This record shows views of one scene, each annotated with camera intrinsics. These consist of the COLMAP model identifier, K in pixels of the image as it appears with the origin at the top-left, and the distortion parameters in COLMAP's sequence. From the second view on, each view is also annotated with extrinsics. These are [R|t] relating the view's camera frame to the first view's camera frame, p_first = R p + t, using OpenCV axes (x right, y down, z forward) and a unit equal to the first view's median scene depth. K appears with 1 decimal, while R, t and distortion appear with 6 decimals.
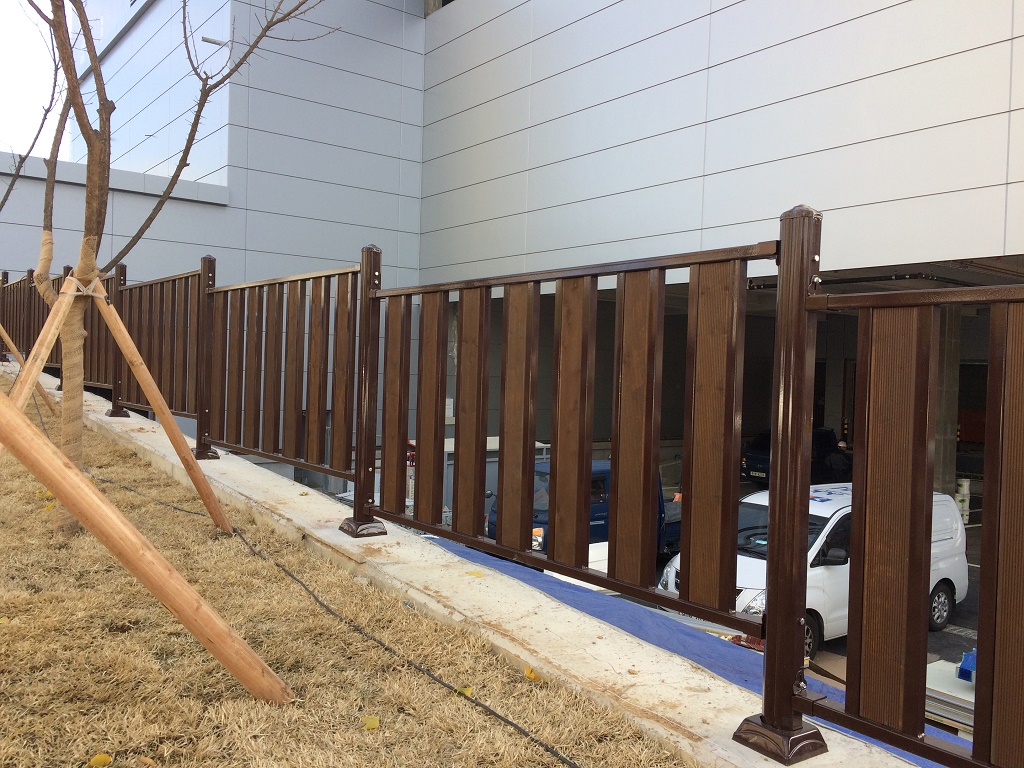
lens RADIAL K [[870.8, 0, 509.7], [0, 870.8, 391.7], [0, 0, 1]] dist [0.088439, -0.117819]
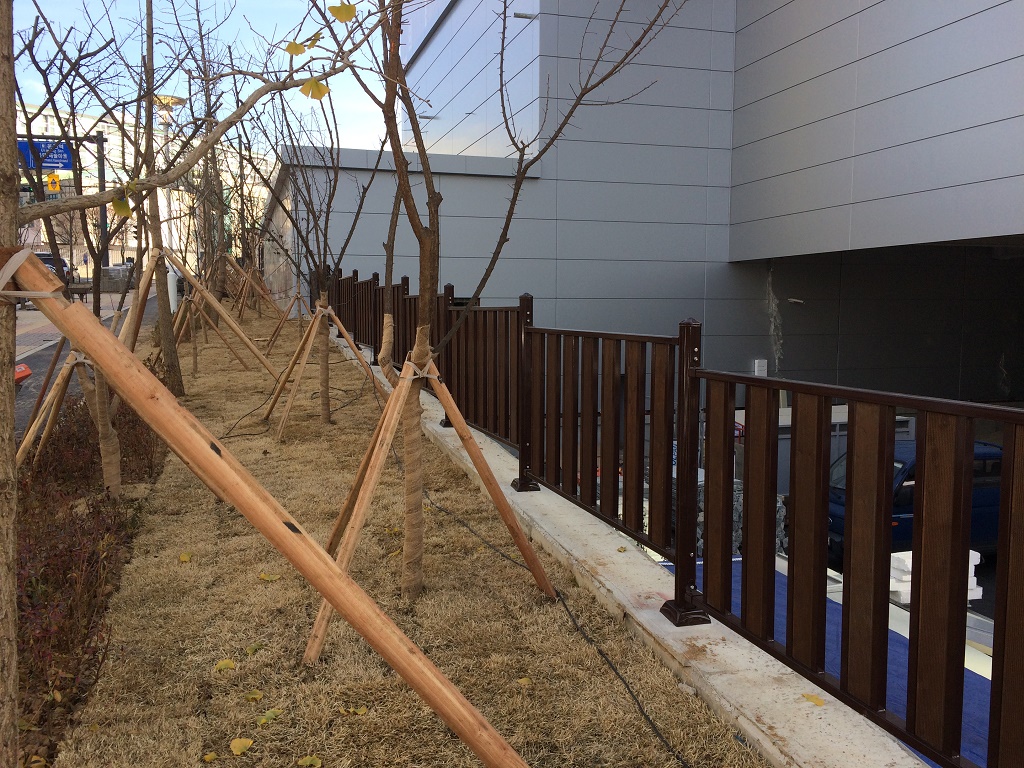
lens RADIAL K [[870.8, 0, 509.7], [0, 870.8, 391.7], [0, 0, 1]] dist [0.088439, -0.117819]
pose [[0.940040, -0.000864, -0.341064, -0.020354], [0.023152, 0.997852, 0.061283, -0.155539], [0.340278, -0.065504, 0.938040, 0.046835]]
